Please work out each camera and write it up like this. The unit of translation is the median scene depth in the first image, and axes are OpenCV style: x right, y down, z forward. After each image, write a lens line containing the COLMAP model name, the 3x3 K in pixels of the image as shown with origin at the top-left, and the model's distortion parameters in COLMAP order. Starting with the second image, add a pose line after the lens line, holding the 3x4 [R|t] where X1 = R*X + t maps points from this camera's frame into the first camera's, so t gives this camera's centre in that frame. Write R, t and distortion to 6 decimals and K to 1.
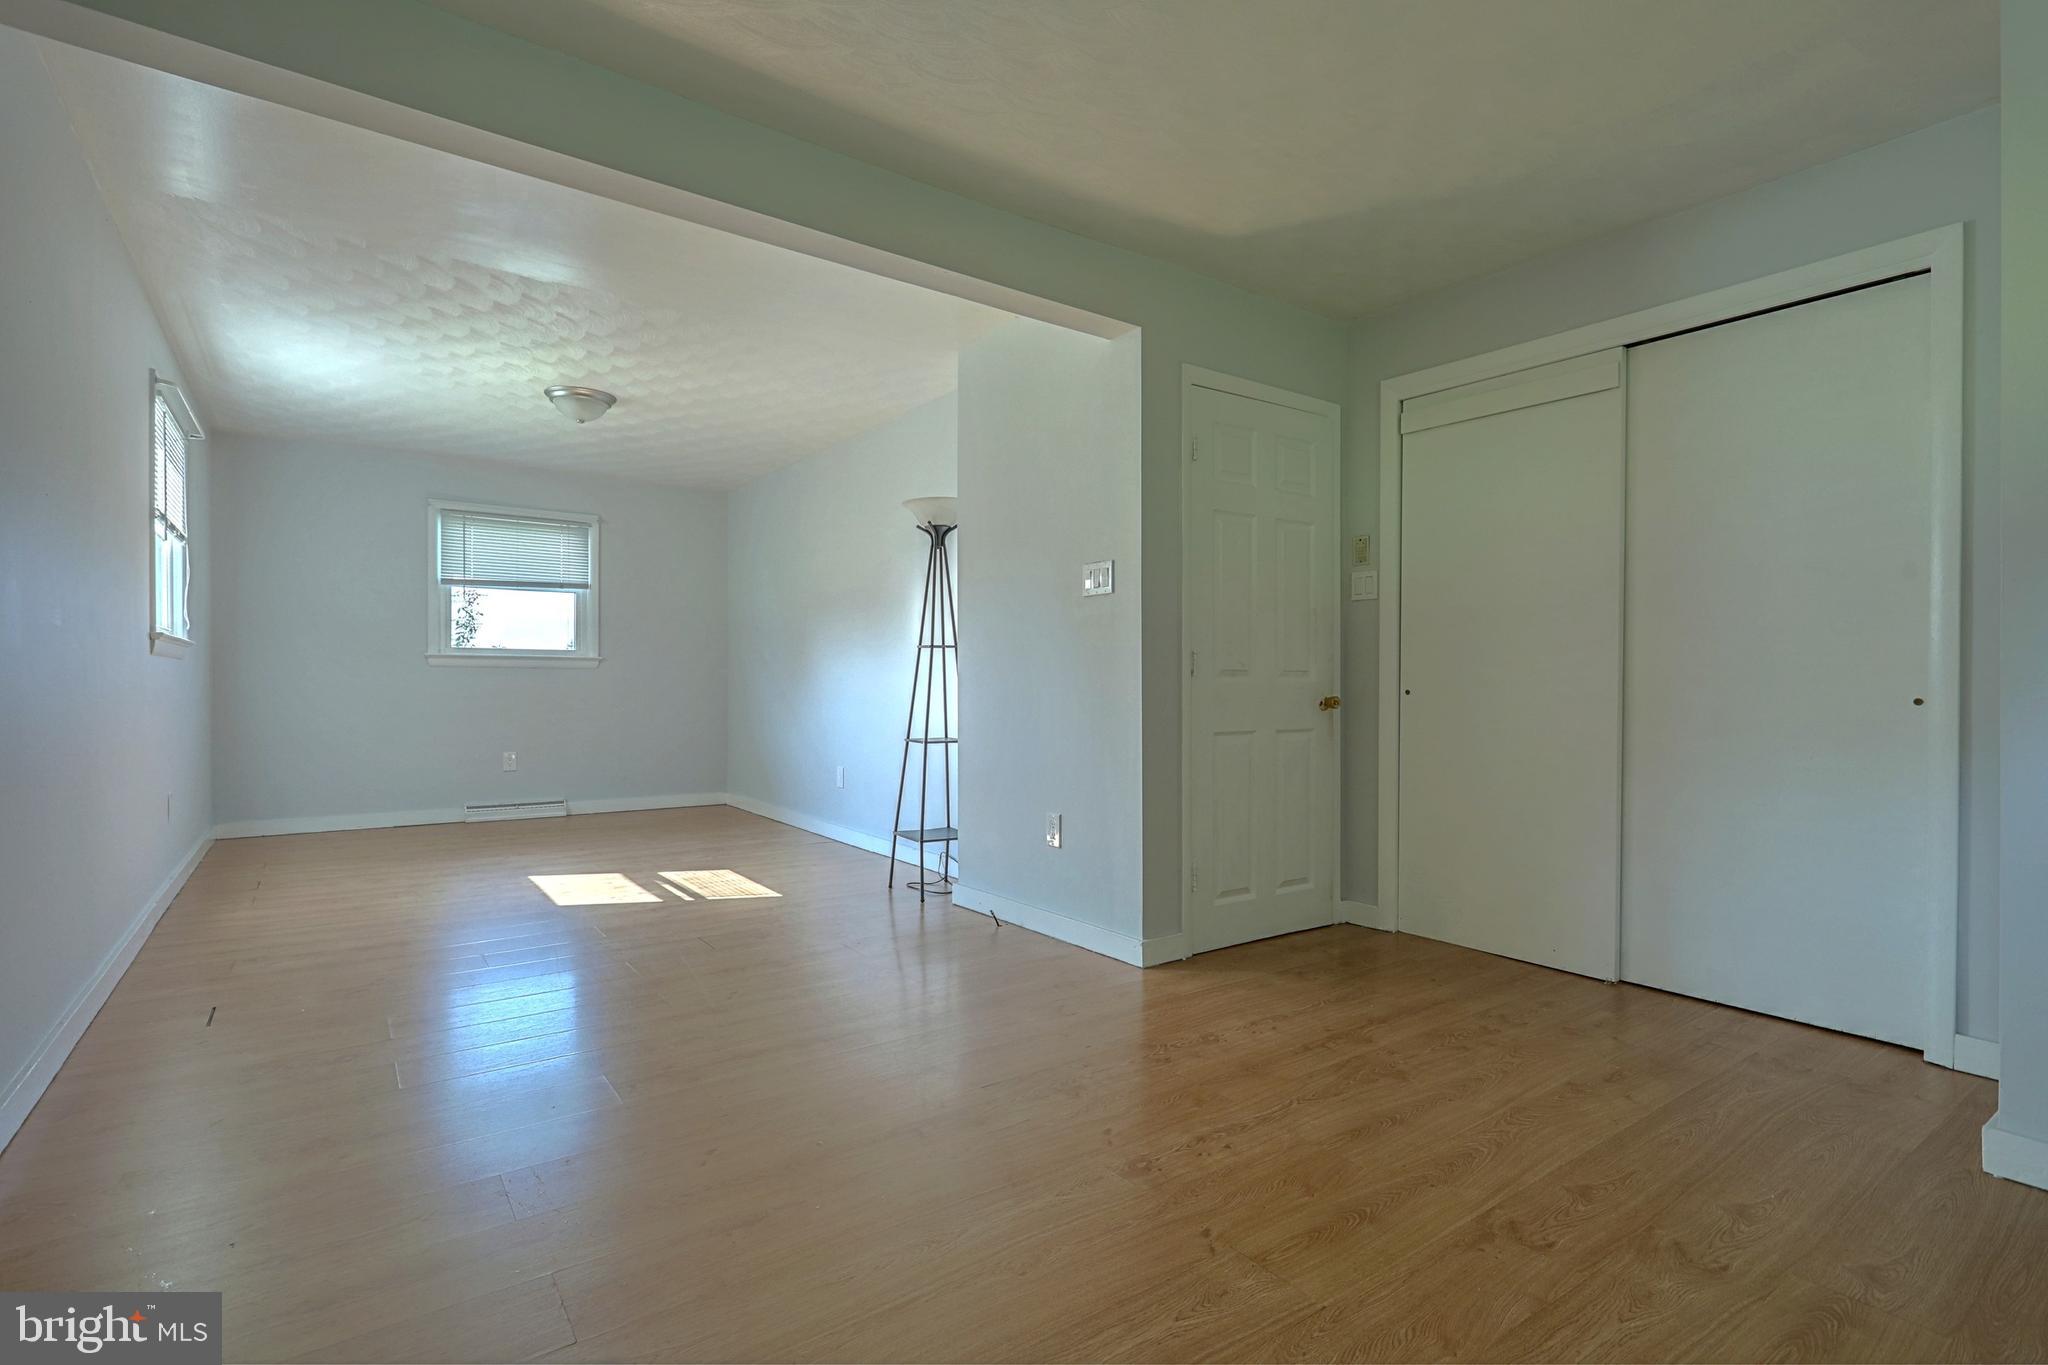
lens RADIAL K [[963.2, 0, 1014.8], [0, 963.2, 684.8], [0, 0, 1]] dist [-0.009725, 0.007485]
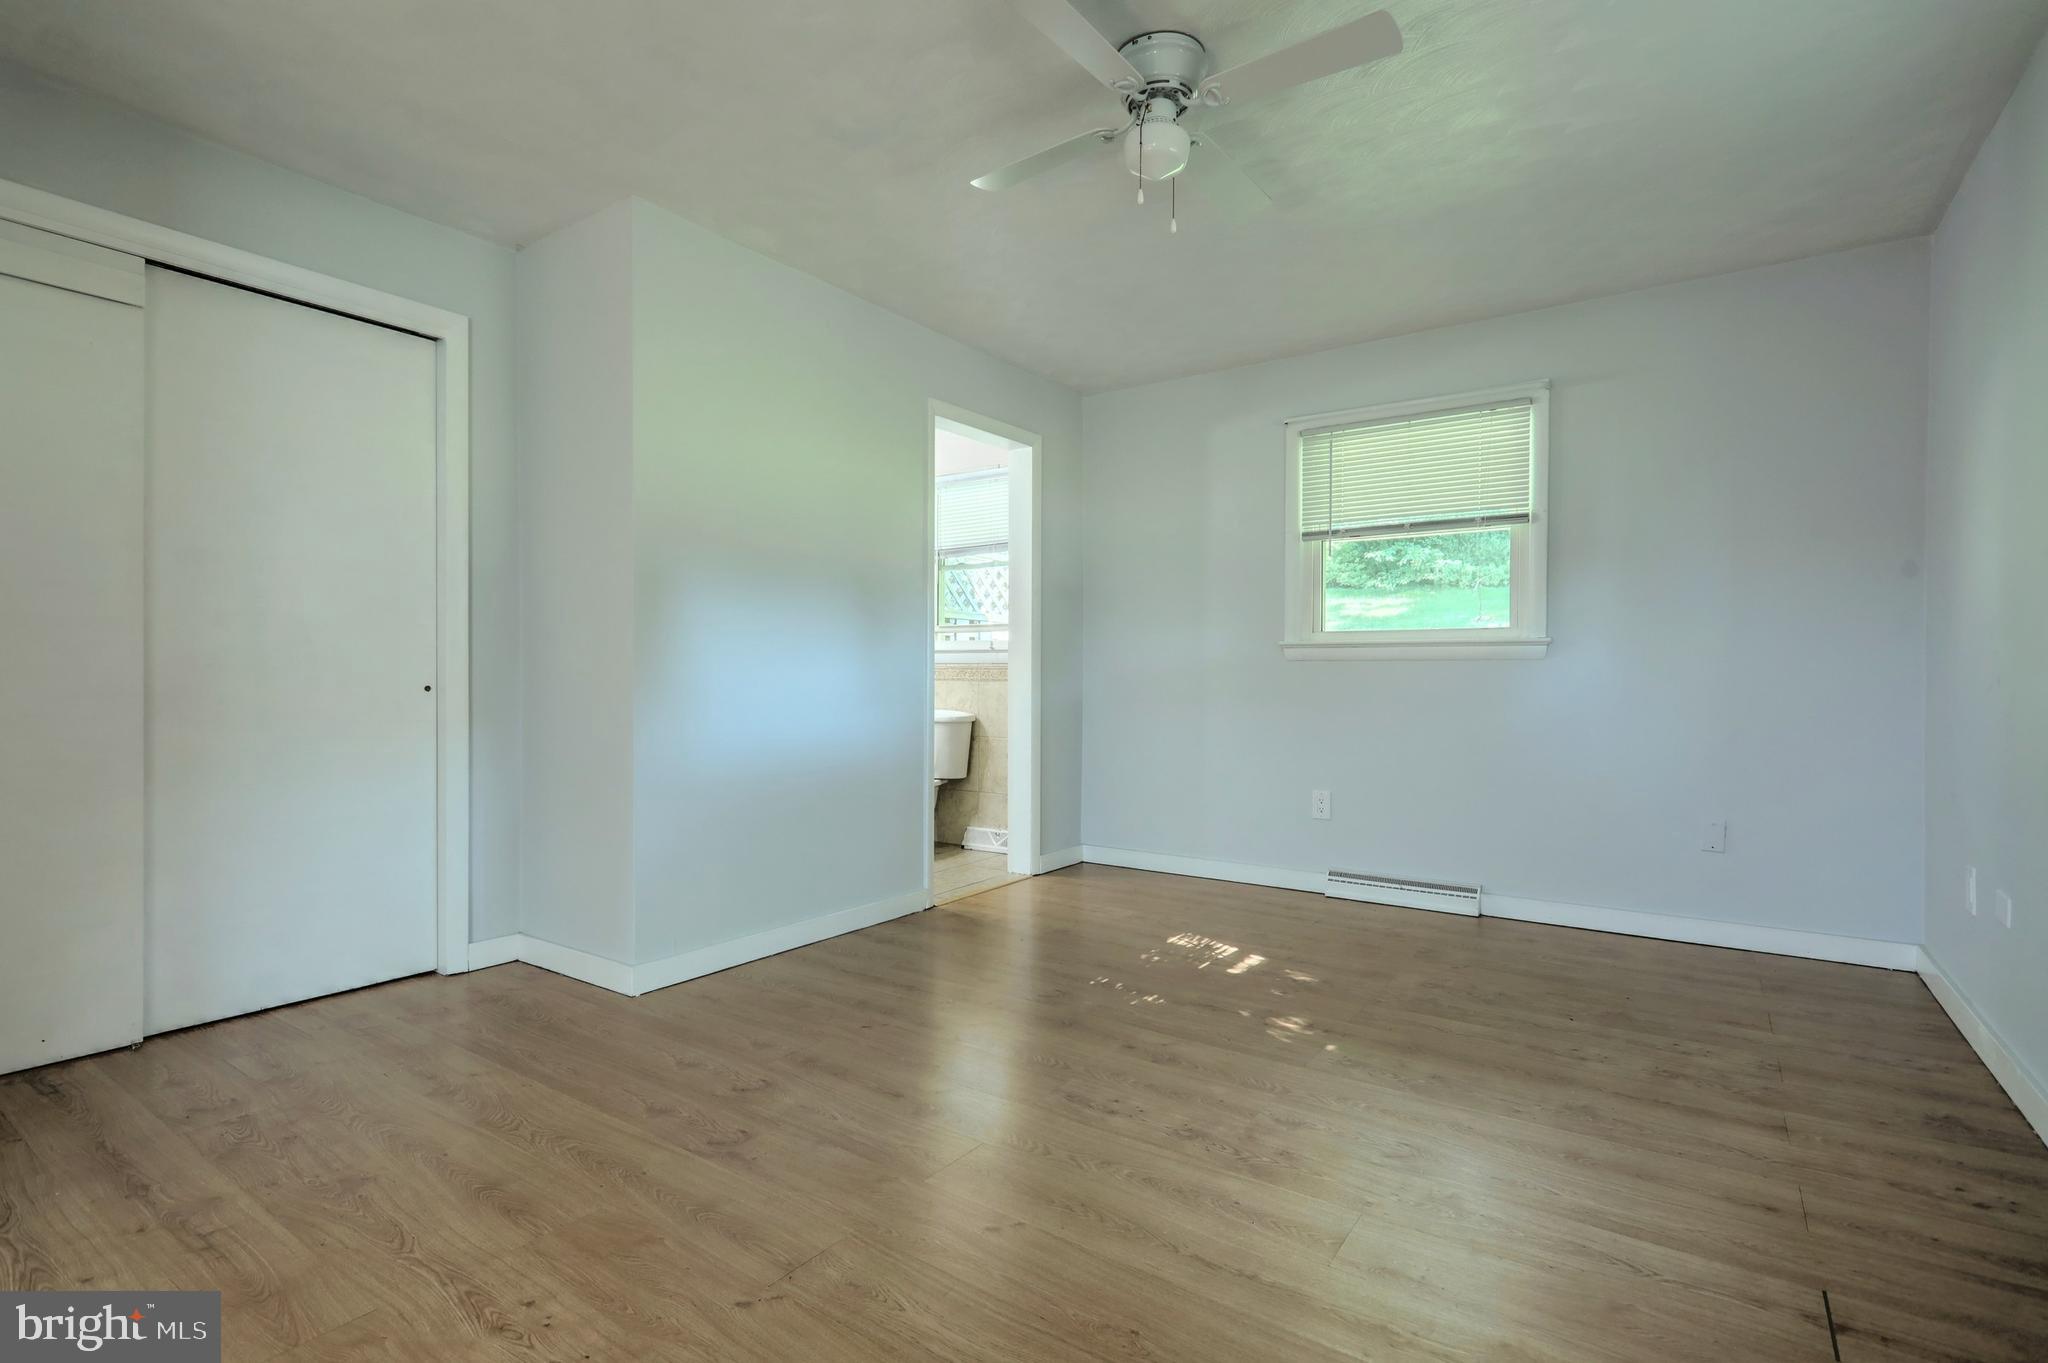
lens RADIAL K [[963.2, 0, 1014.8], [0, 963.2, 683.8], [0, 0, 1]] dist [-0.009725, 0.007485]
pose [[-0.322015, -0.011254, 0.946668, -0.483884], [0.000567, 0.999927, 0.012080, -0.002559], [-0.946735, 0.004427, -0.321985, 0.723936]]
